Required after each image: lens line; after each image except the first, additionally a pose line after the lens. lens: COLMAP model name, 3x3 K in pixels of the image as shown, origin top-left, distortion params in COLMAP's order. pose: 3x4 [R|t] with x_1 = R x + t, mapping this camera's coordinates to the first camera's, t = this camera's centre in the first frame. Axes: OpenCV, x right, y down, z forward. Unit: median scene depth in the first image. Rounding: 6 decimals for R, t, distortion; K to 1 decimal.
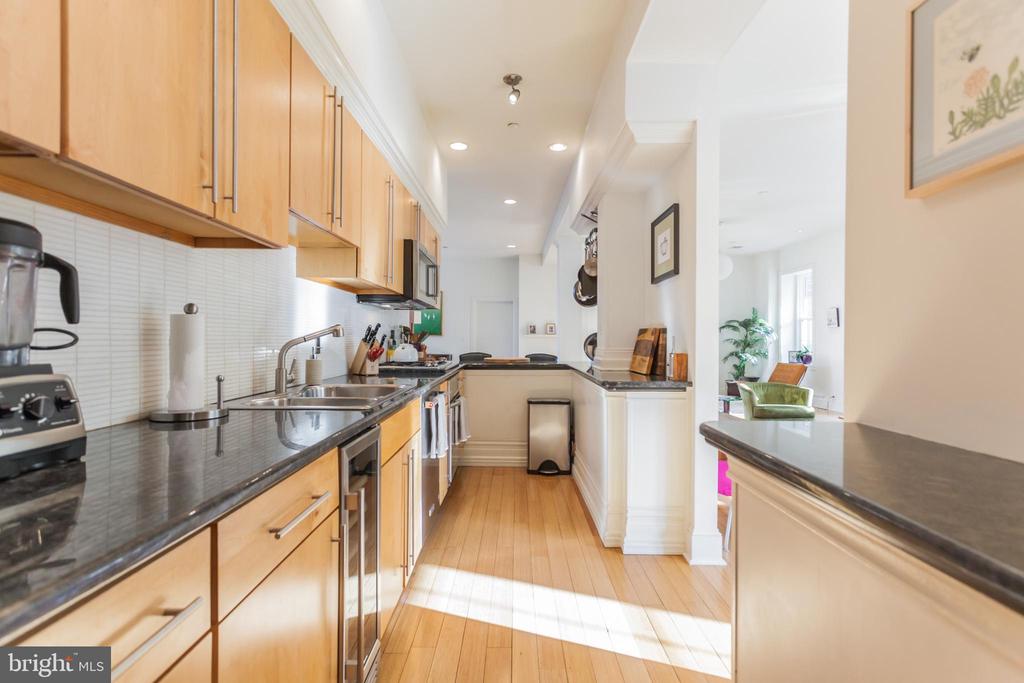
lens RADIAL K [[491.7, 0, 512.5], [0, 491.7, 339.7], [0, 0, 1]] dist [0.005440, 0.002325]
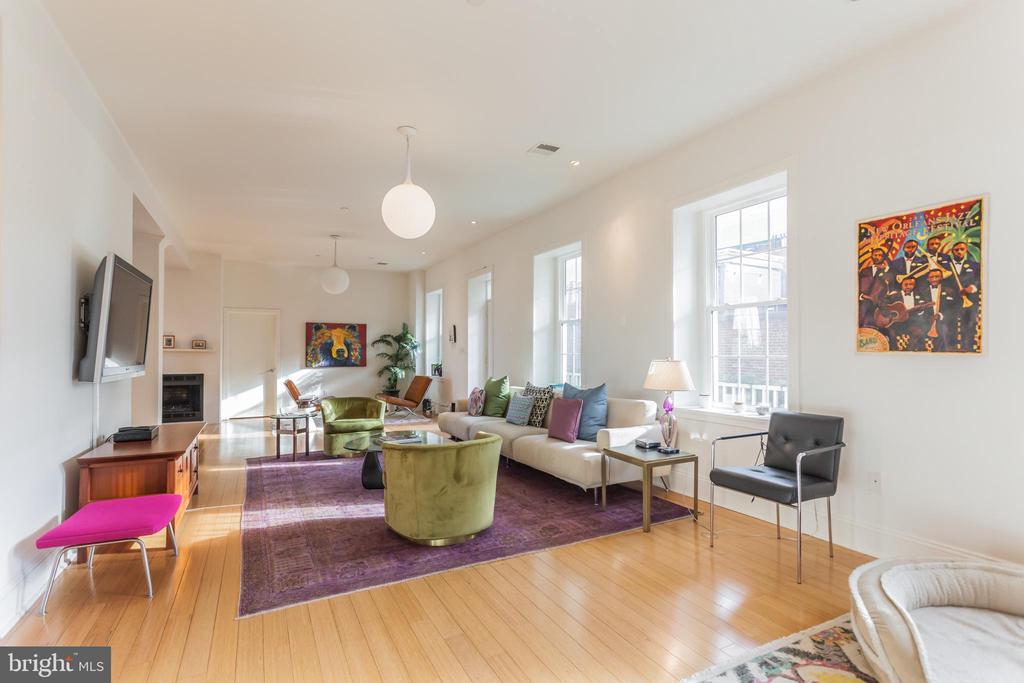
lens RADIAL K [[491.7, 0, 503.5], [0, 491.7, 348.4], [0, 0, 1]] dist [0.005440, 0.002325]
pose [[0.892550, 0.002432, 0.450942, 0.211218], [0.000922, 0.999974, -0.007219, -0.004284], [-0.450948, 0.006859, 0.892524, -0.023897]]
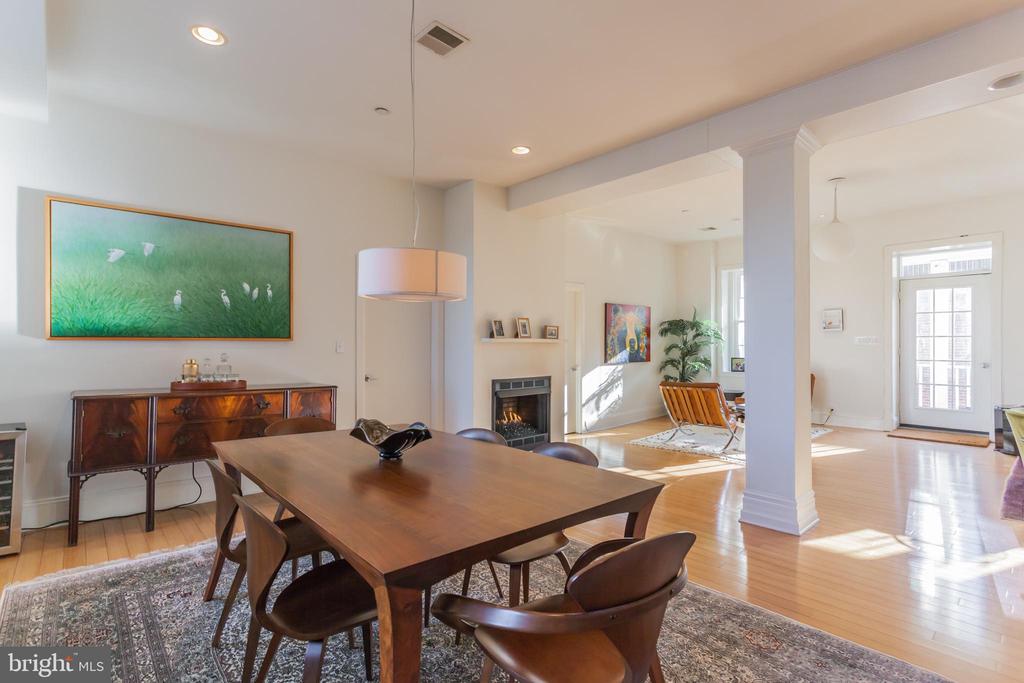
lens RADIAL K [[491.7, 0, 509.4], [0, 491.7, 340.0], [0, 0, 1]] dist [0.005440, 0.002325]
pose [[0.737799, 0.000799, 0.675019, -0.301220], [0.003786, 0.999979, -0.005322, -0.005759], [-0.675009, 0.006482, 0.737781, 0.602214]]
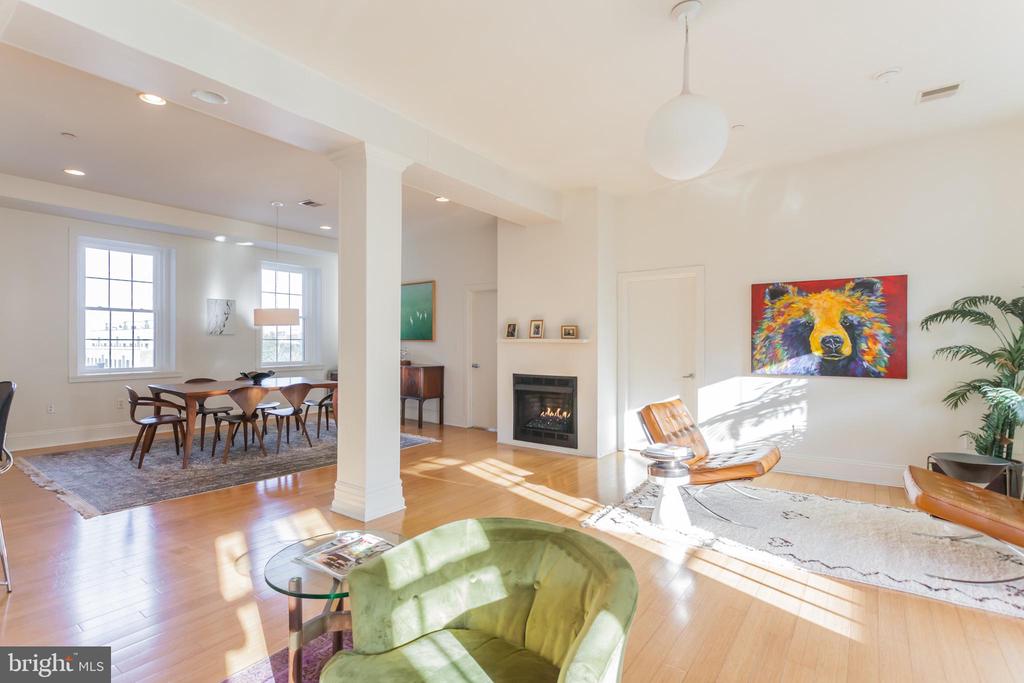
lens RADIAL K [[491.7, 0, 494.1], [0, 491.7, 344.3], [0, 0, 1]] dist [0.005440, 0.002325]
pose [[0.793994, 0.000492, -0.607926, 0.400274], [0.000009, 1.000000, 0.000820, -0.003912], [0.607926, -0.000657, 0.793993, 0.490207]]
